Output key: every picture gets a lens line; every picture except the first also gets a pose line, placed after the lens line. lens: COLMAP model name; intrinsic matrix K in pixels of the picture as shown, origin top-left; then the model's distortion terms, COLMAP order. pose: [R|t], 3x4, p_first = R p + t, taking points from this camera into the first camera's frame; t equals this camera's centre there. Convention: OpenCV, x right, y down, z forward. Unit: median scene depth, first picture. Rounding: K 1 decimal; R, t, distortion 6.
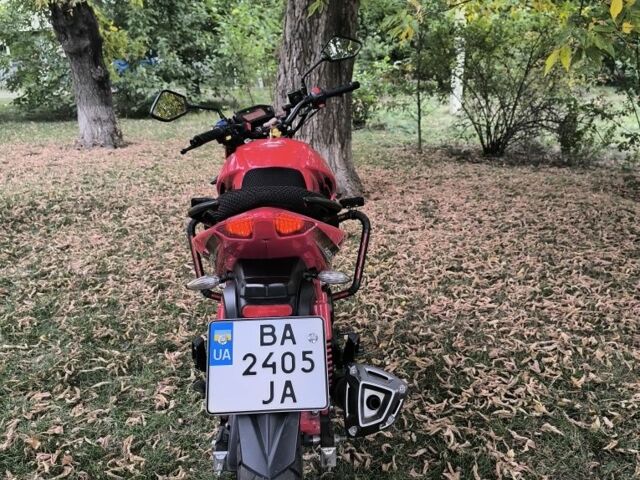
lens RADIAL K [[590.7, 0, 326.0], [0, 590.7, 239.6], [0, 0, 1]] dist [0.067489, -0.101397]
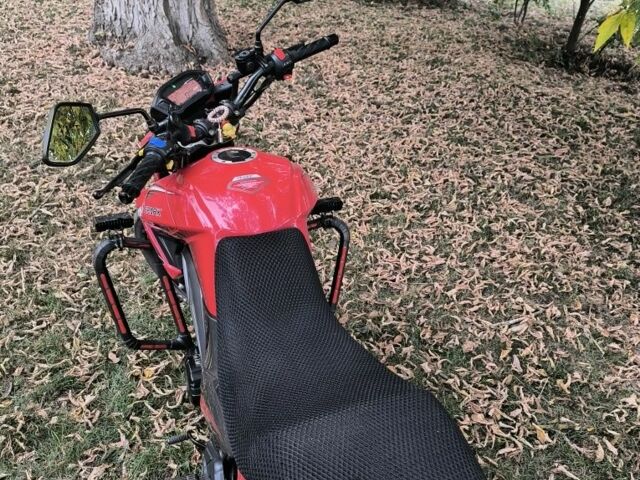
lens RADIAL K [[590.7, 0, 326.0], [0, 590.7, 239.6], [0, 0, 1]] dist [0.067489, -0.101397]
pose [[0.957084, -0.091147, 0.275104, -0.150566], [-0.002966, 0.946125, 0.323788, -0.243172], [-0.289795, -0.310708, 0.905251, 0.287302]]
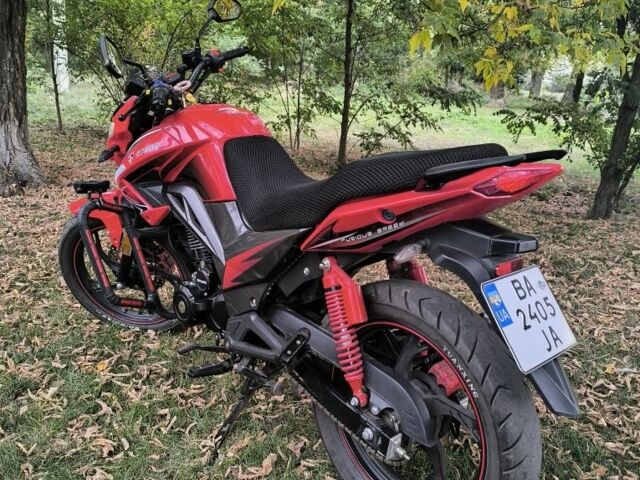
lens RADIAL K [[590.7, 0, 326.0], [0, 590.7, 239.6], [0, 0, 1]] dist [0.067489, -0.101397]
pose [[0.768319, -0.120081, 0.628702, -0.434434], [0.103723, 0.992620, 0.062832, -0.009442], [-0.631607, 0.016936, 0.775104, 0.184845]]
